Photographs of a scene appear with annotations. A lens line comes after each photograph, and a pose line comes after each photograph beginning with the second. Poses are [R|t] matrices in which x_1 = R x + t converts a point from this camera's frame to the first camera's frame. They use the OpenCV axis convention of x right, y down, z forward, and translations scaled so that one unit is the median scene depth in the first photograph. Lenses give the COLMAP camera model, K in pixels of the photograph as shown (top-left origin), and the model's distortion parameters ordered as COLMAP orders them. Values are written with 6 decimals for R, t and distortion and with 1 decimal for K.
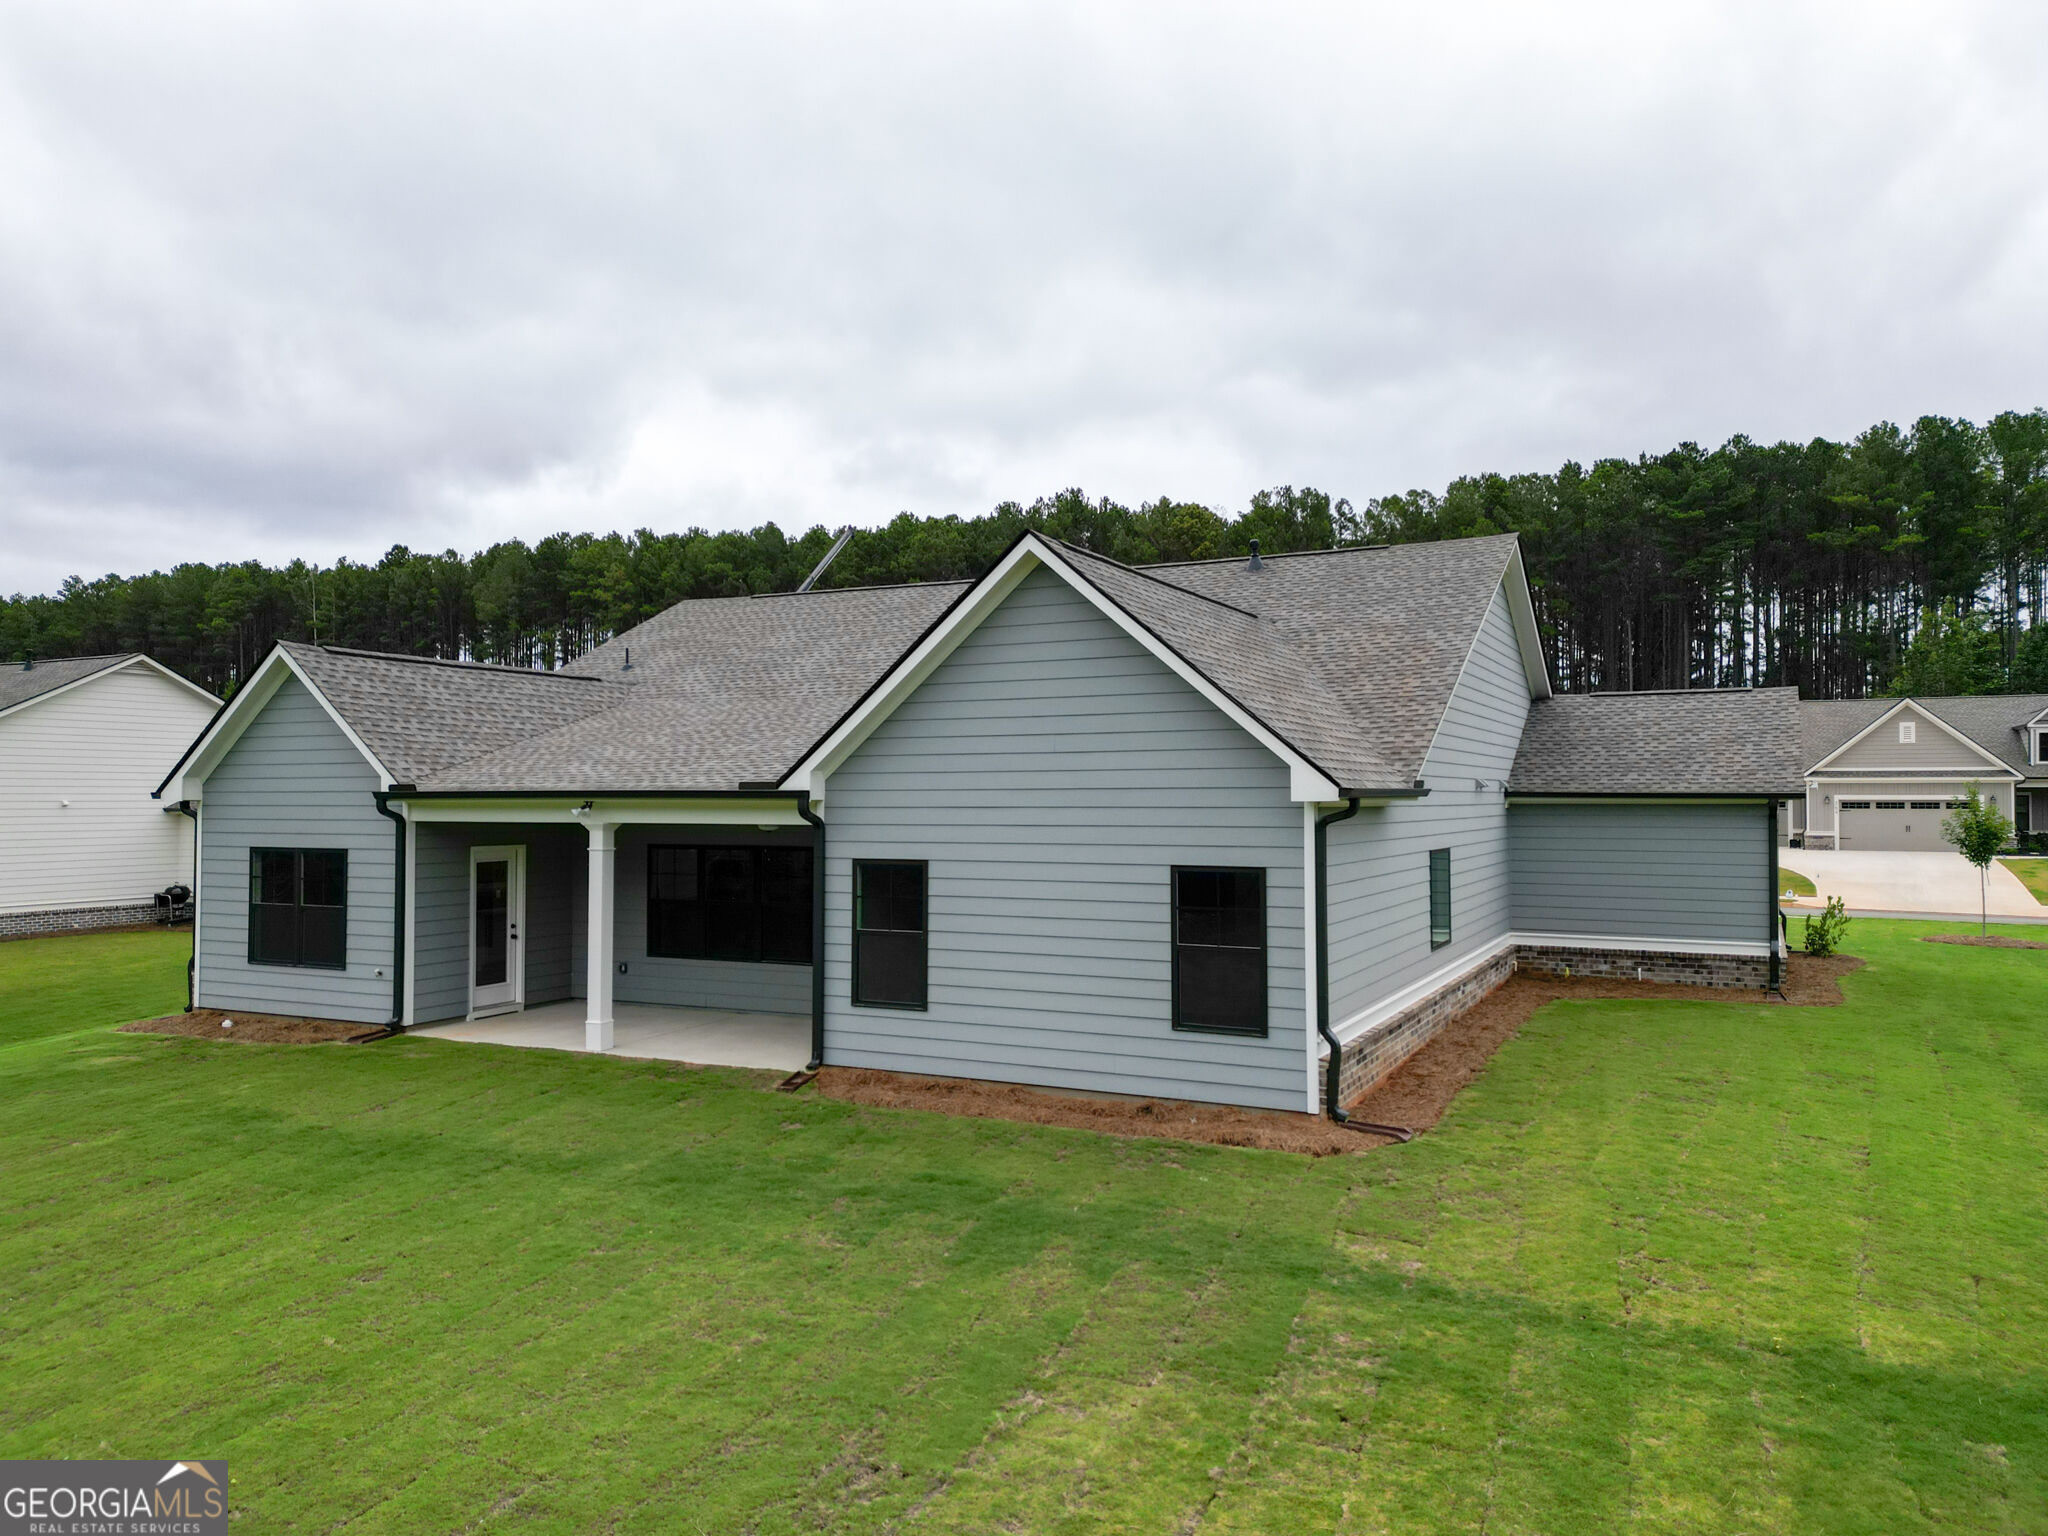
lens RADIAL K [[1431.8, 0, 1024.0], [0, 1431.8, 768.0], [0, 0, 1]] dist [0.120658, -0.160590]
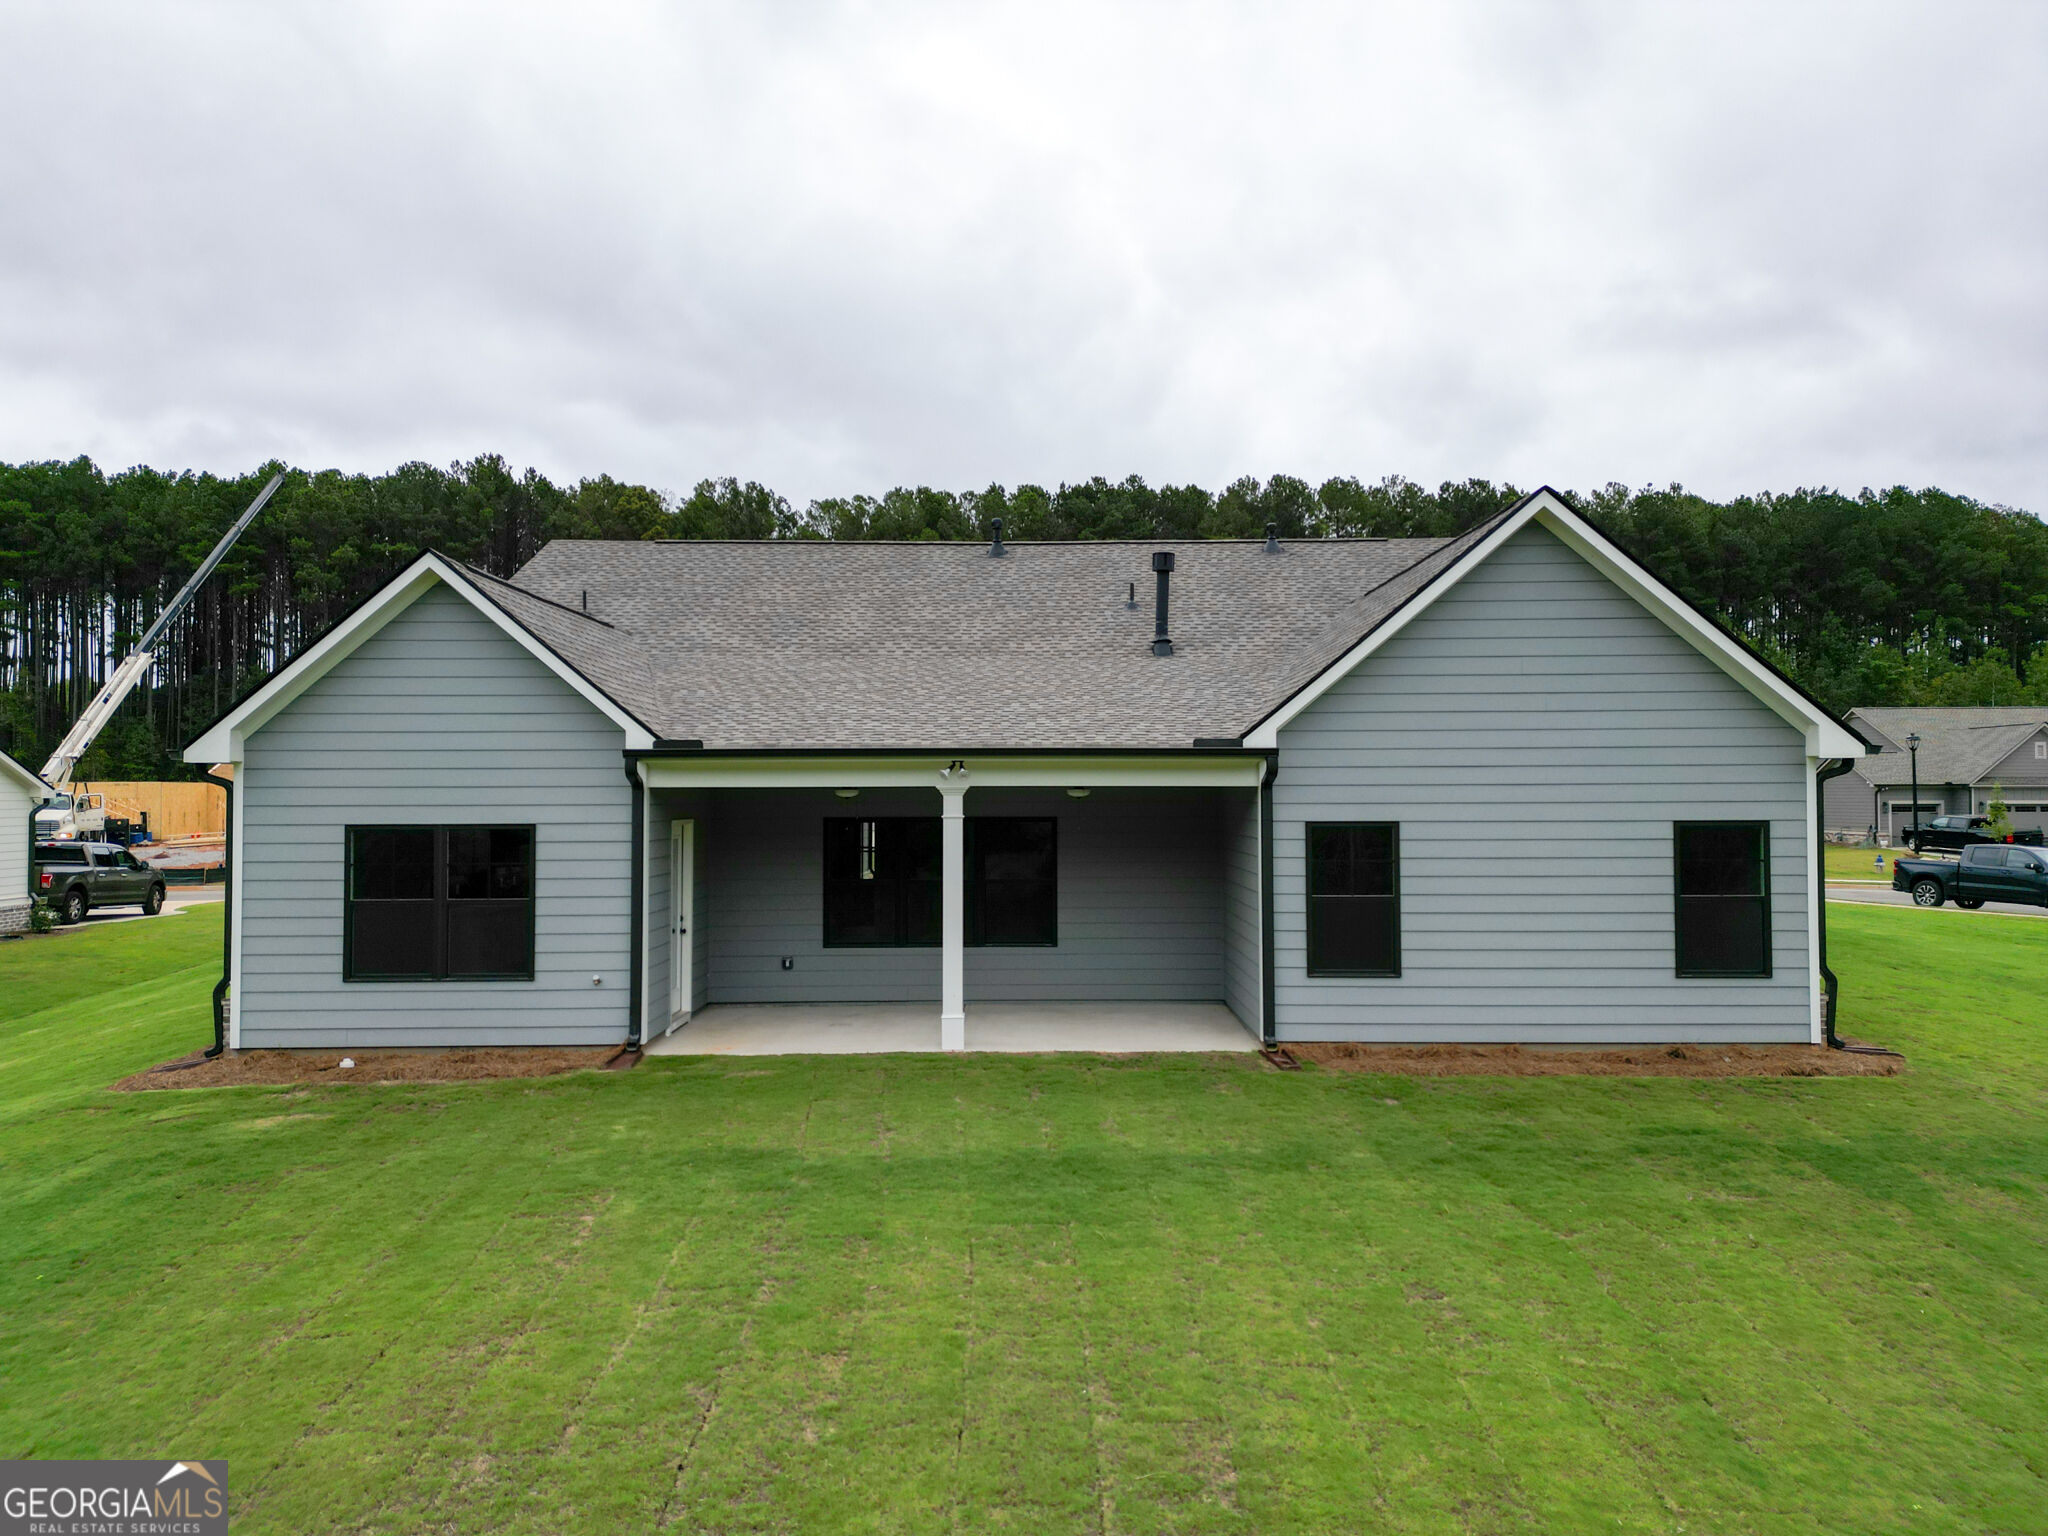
lens RADIAL K [[1421.4, 0, 1039.0], [0, 1421.4, 768.1], [0, 0, 1]] dist [0.073526, -0.067607]
pose [[0.891764, 0.006503, 0.452454, -0.633140], [-0.007256, 0.999974, -0.000072, 0.026751], [-0.452443, -0.003219, 0.891788, 0.223001]]
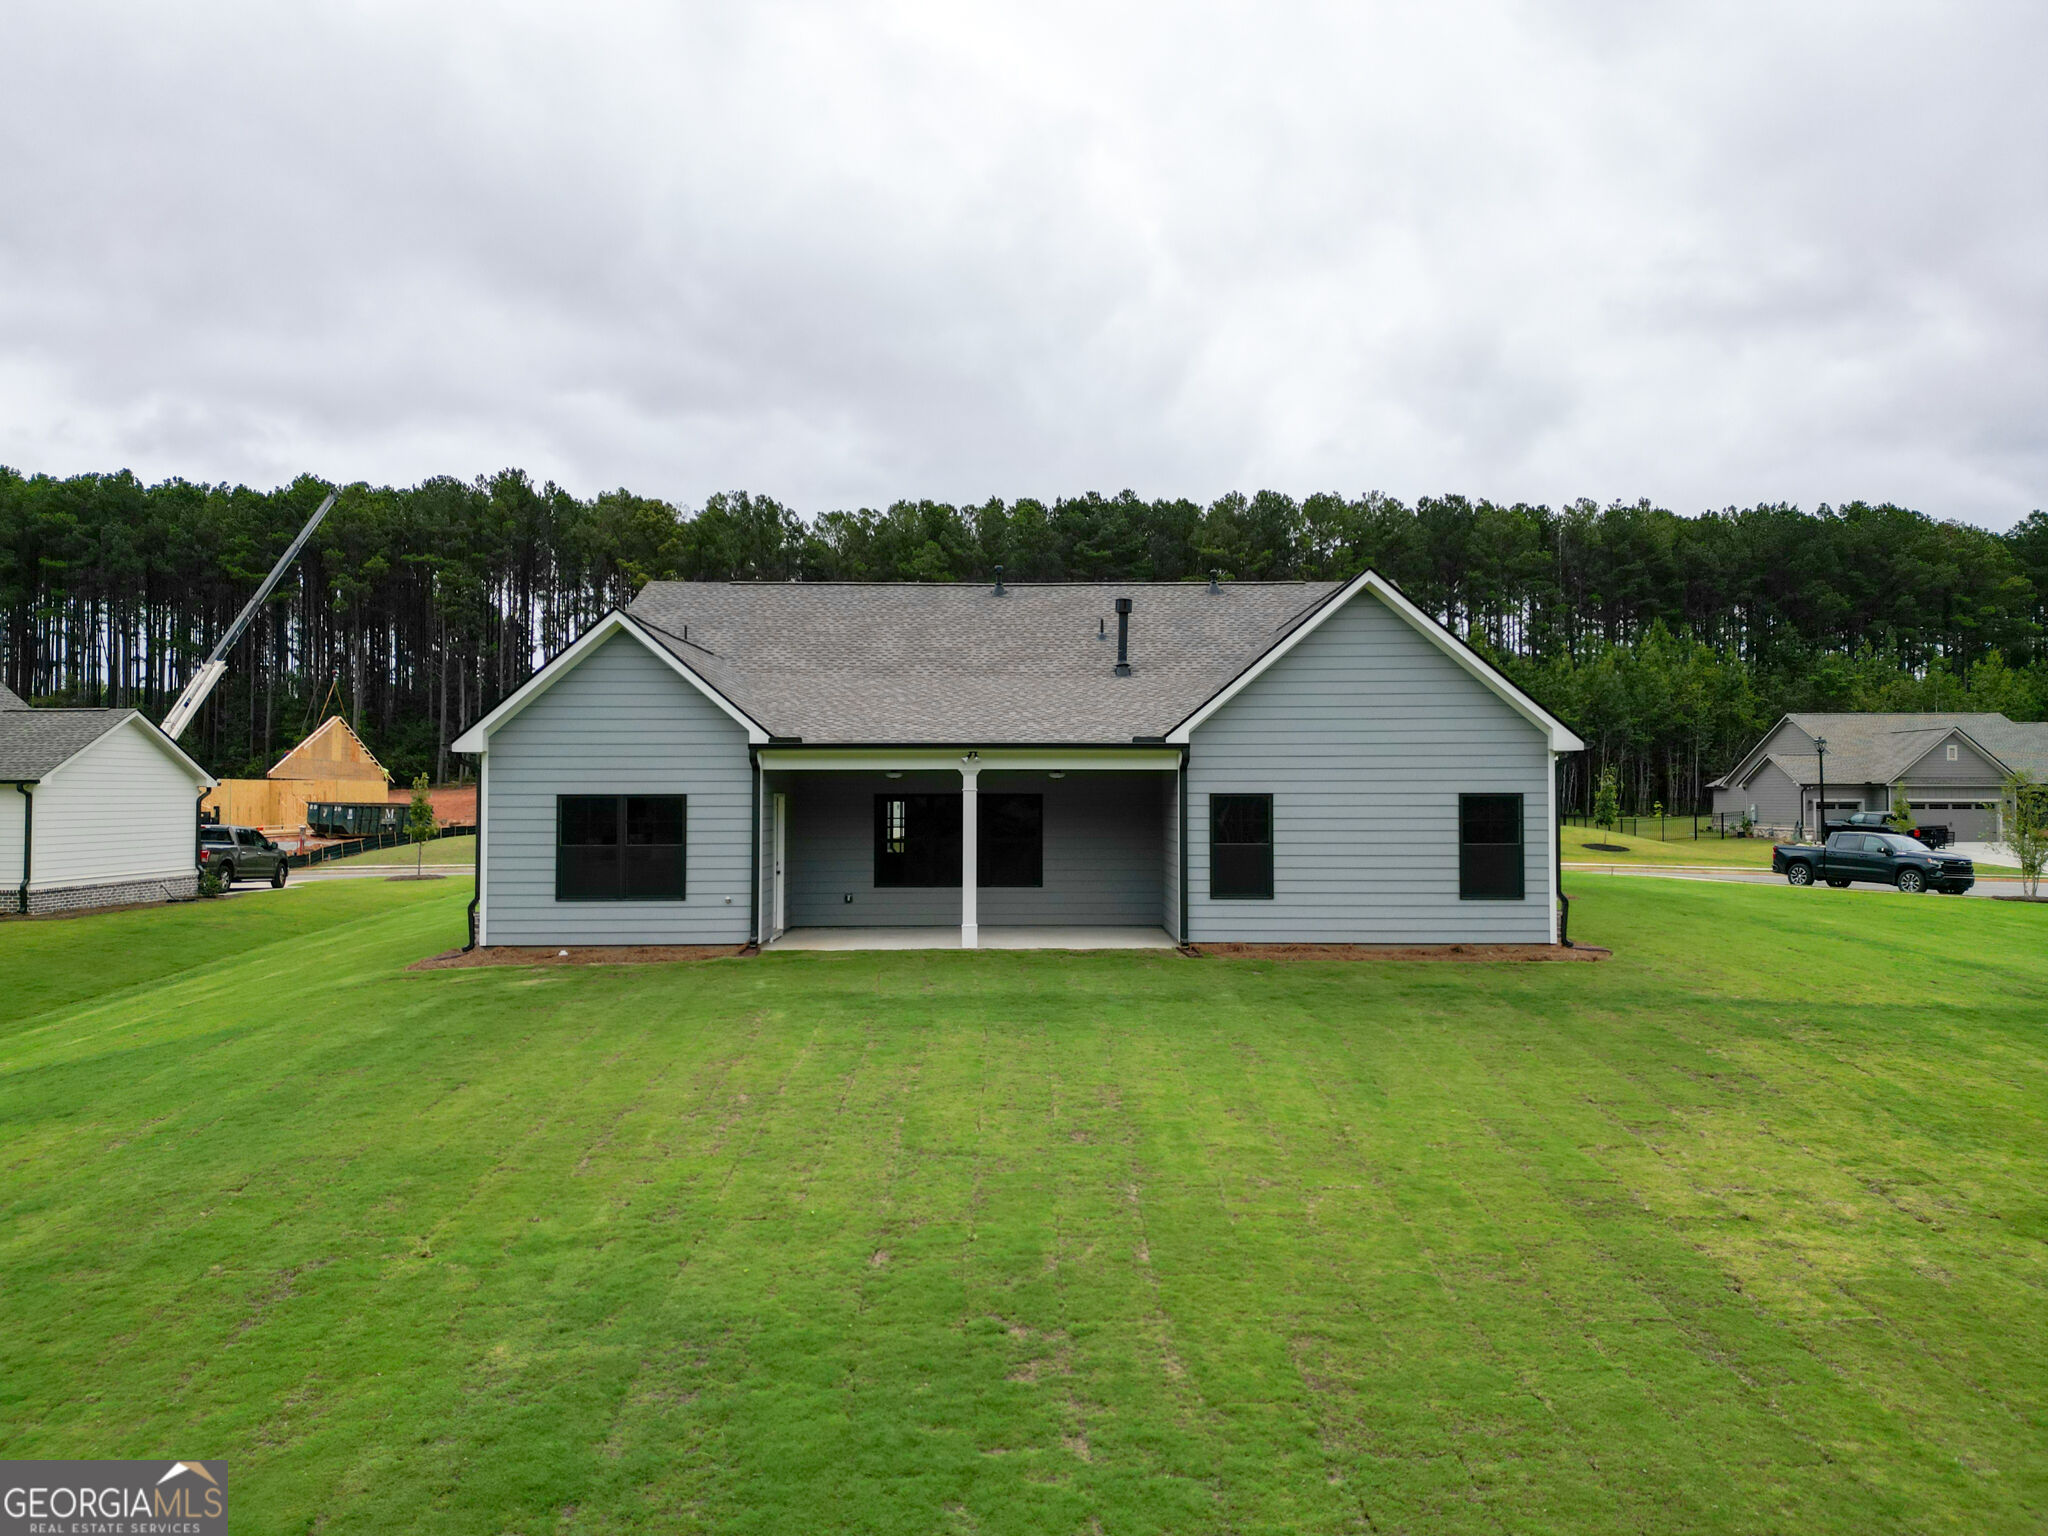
lens RADIAL K [[1421.4, 0, 1039.0], [0, 1421.4, 768.1], [0, 0, 1]] dist [0.073526, -0.067607]
pose [[0.891197, 0.009026, 0.453526, -0.804710], [-0.008934, 0.999957, -0.002346, 0.039338], [-0.453528, -0.001961, 0.891240, -0.132254]]
